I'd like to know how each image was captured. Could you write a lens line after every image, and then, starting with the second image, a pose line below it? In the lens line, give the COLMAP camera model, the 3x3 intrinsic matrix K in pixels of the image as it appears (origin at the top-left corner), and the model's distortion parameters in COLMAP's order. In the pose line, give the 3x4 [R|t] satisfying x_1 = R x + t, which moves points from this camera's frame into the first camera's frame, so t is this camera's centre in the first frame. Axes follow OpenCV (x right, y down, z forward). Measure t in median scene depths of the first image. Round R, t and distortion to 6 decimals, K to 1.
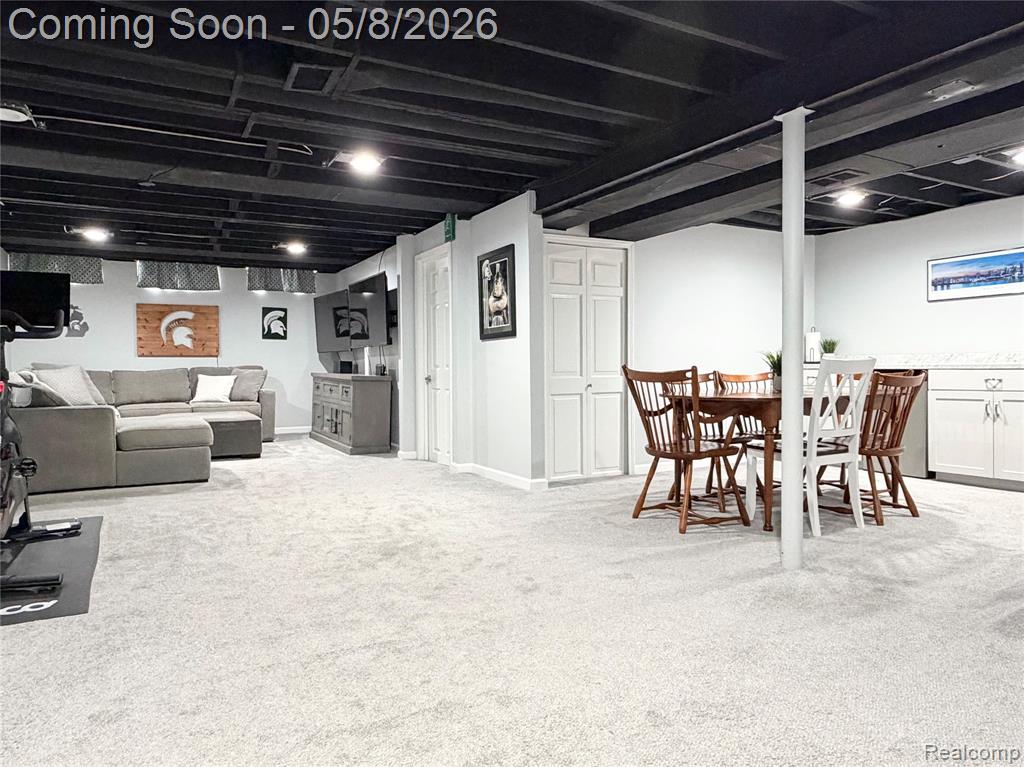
lens RADIAL K [[707.7, 0, 512.0], [0, 707.7, 383.5], [0, 0, 1]] dist [-0.003134, -0.000396]
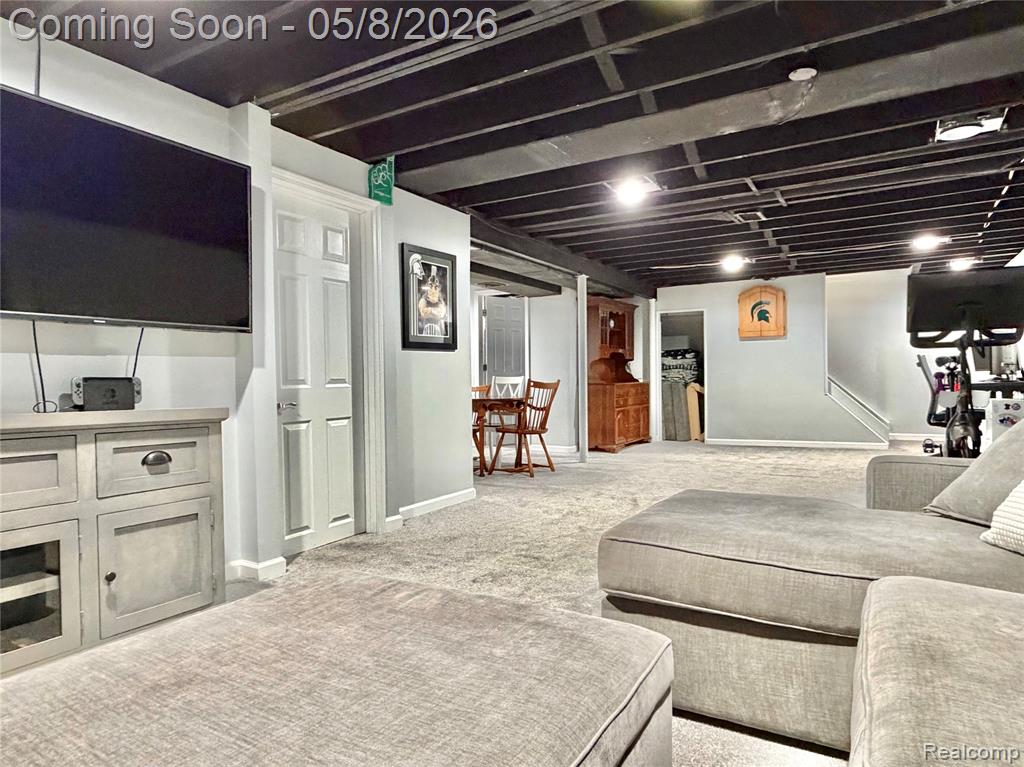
lens RADIAL K [[607.8, 0, 512.0], [0, 607.8, 383.5], [0, 0, 1]] dist [-0.079181, -0.001040]
pose [[-0.521665, 0.001428, 0.853149, -0.722291], [0.034421, 0.999220, 0.019375, -0.033130], [-0.852456, 0.039474, -0.521307, 1.323194]]
